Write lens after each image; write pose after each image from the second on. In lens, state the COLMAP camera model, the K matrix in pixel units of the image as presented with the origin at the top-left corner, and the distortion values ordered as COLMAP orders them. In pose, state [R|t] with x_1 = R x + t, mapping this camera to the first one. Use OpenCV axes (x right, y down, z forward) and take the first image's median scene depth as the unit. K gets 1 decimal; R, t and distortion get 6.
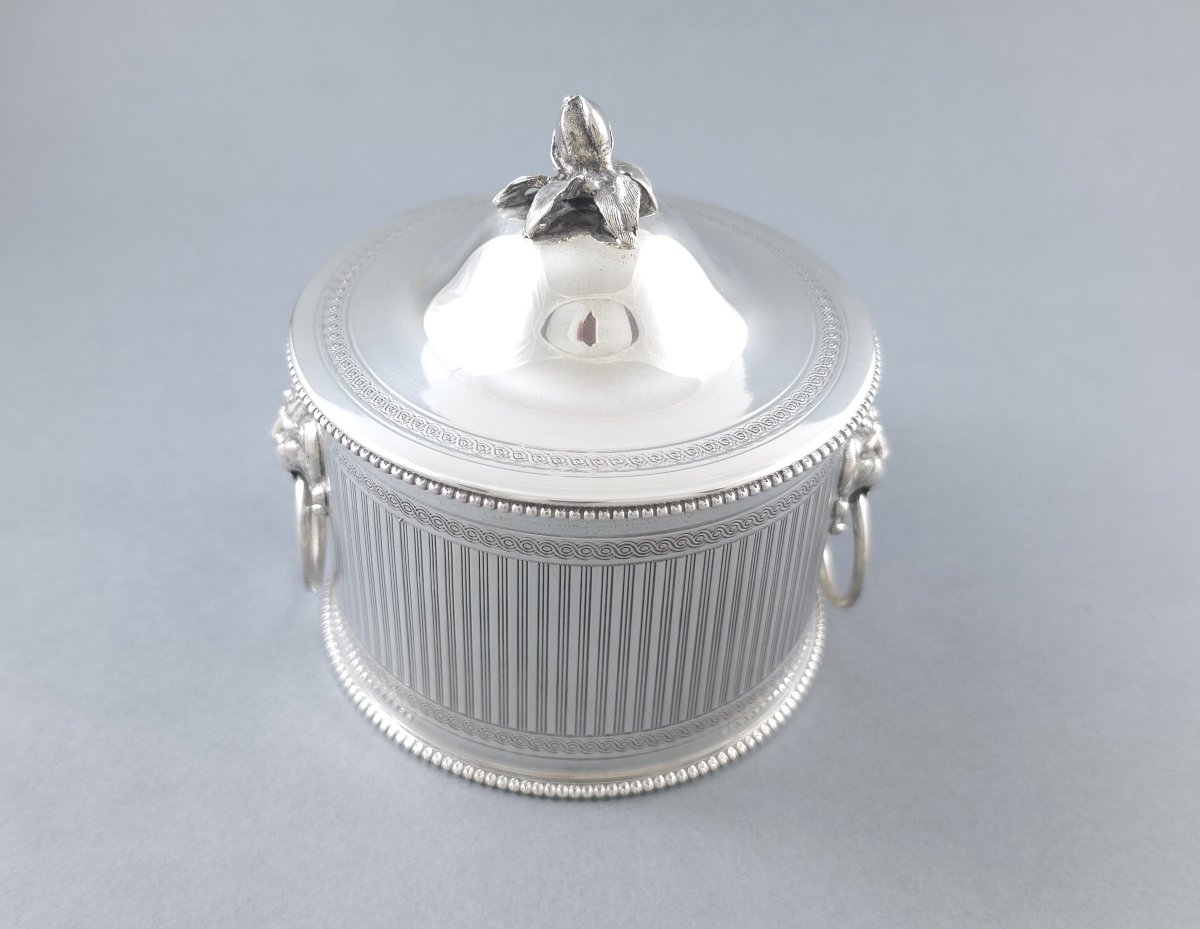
lens RADIAL K [[852.0, 0, 600.0], [0, 852.0, 464.5], [0, 0, 1]] dist [-0.007785, -0.003374]
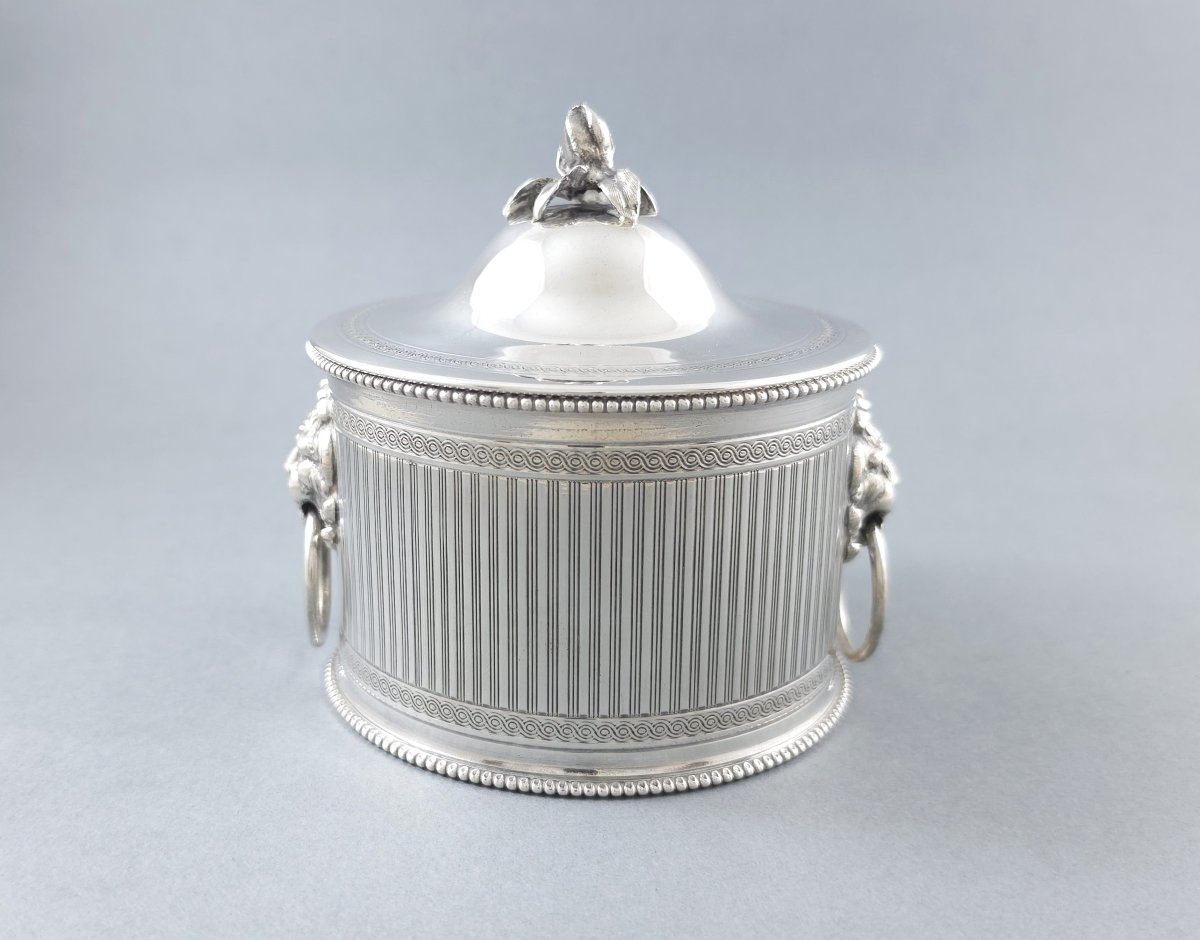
lens RADIAL K [[852.9, 0, 593.9], [0, 852.9, 468.1], [0, 0, 1]] dist [-0.003747, -0.005181]
pose [[0.999594, -0.023361, -0.016304, -0.001689], [0.019166, 0.974897, -0.221828, 0.267669], [0.021076, 0.221425, 0.974950, 0.020908]]
